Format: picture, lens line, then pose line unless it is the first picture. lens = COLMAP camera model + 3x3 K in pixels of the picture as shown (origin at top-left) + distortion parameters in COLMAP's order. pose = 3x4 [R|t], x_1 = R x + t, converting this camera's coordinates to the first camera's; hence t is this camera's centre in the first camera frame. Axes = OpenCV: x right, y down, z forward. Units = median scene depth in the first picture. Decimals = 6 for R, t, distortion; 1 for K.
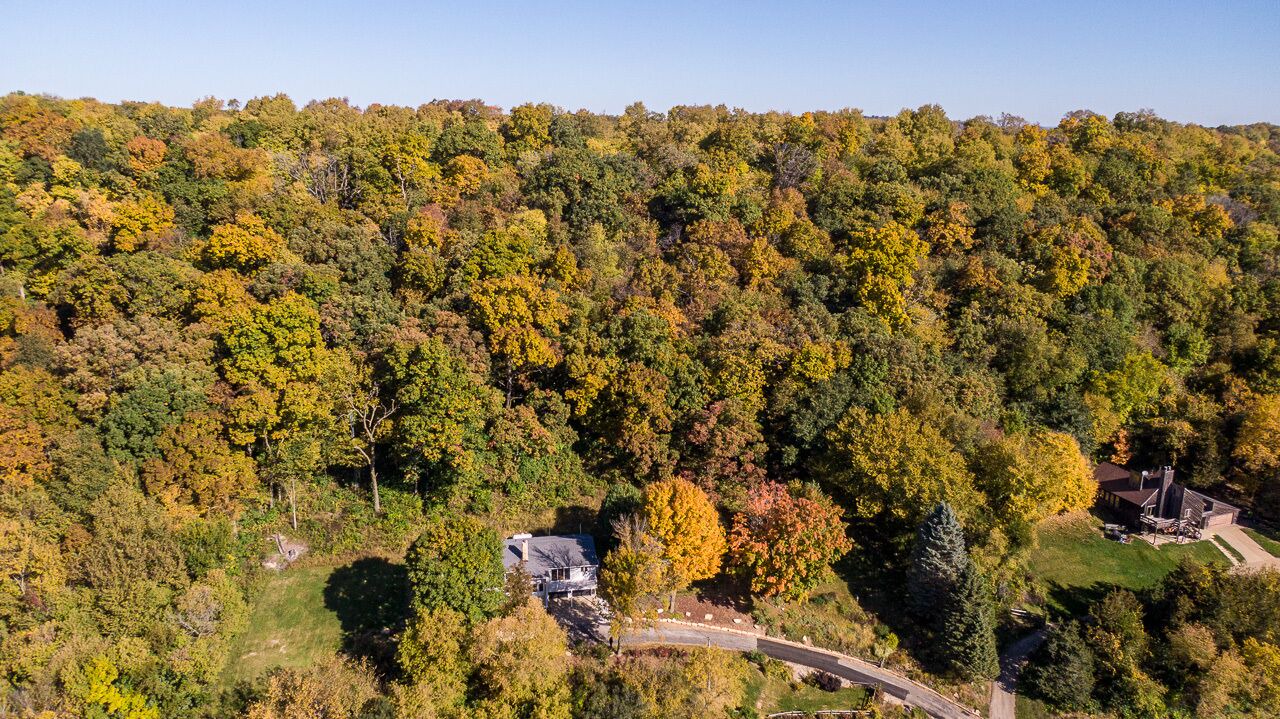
lens RADIAL K [[925.3, 0, 638.4], [0, 925.3, 356.9], [0, 0, 1]] dist [0.052192, -0.101207]
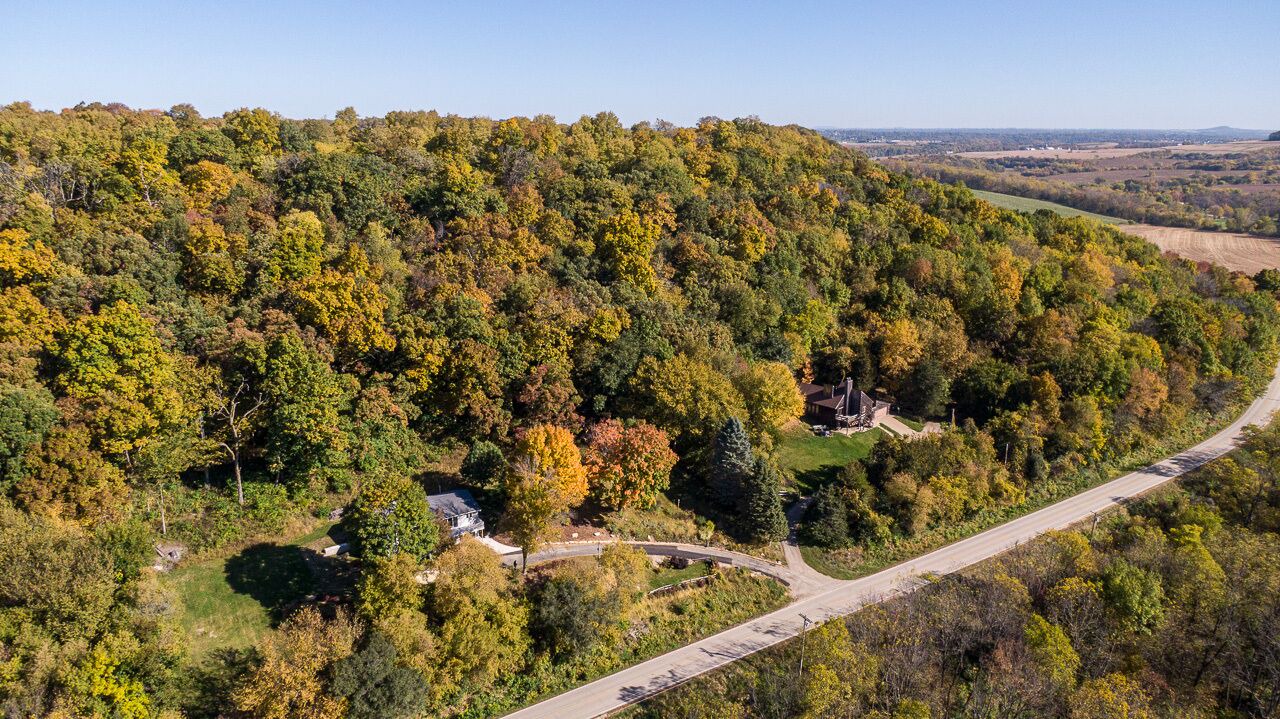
lens RADIAL K [[925.3, 0, 638.4], [0, 925.3, 356.9], [0, 0, 1]] dist [0.052192, -0.101207]
pose [[0.905877, -0.104738, 0.410386, -0.278494], [0.105178, 0.994219, 0.021576, 0.025204], [-0.410274, 0.023618, 0.911656, -0.128122]]
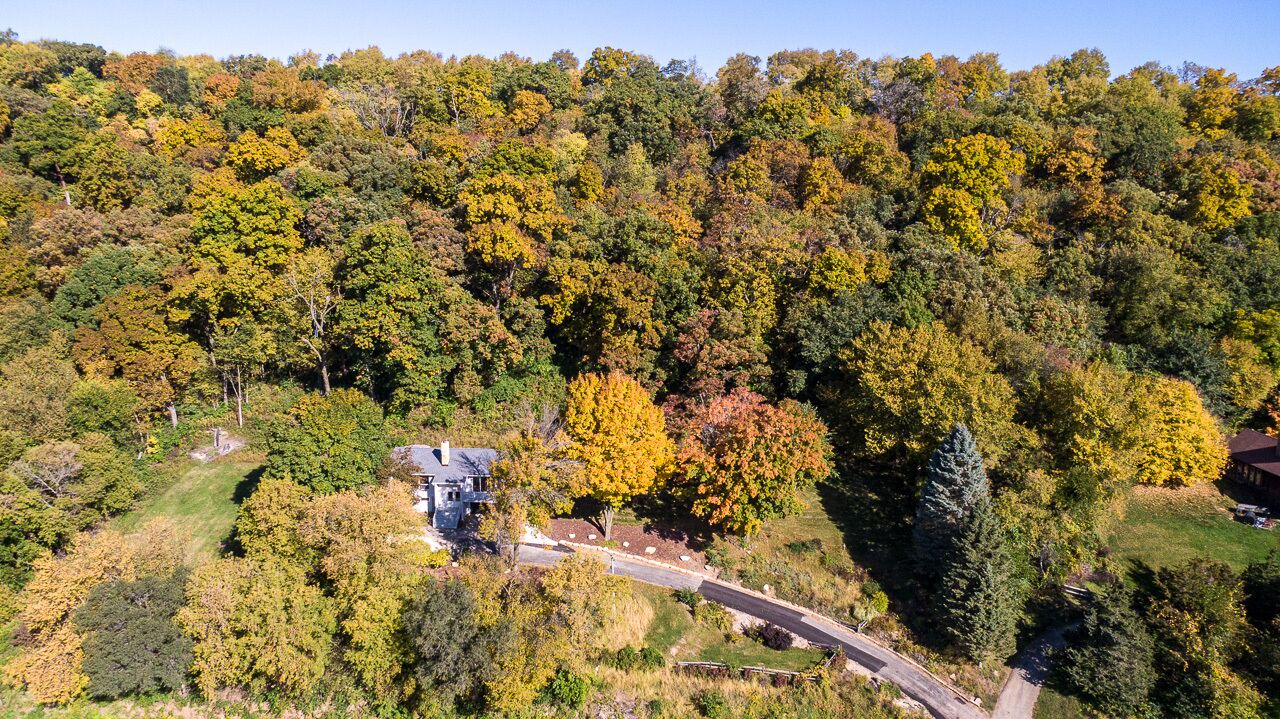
lens RADIAL K [[923.1, 0, 638.6], [0, 923.1, 361.2], [0, 0, 1]] dist [0.036009, -0.053604]
pose [[0.973667, 0.044571, -0.223574, 0.204675], [-0.056174, 0.997370, -0.045805, 0.131489], [0.220944, 0.057158, 0.973610, 0.175114]]
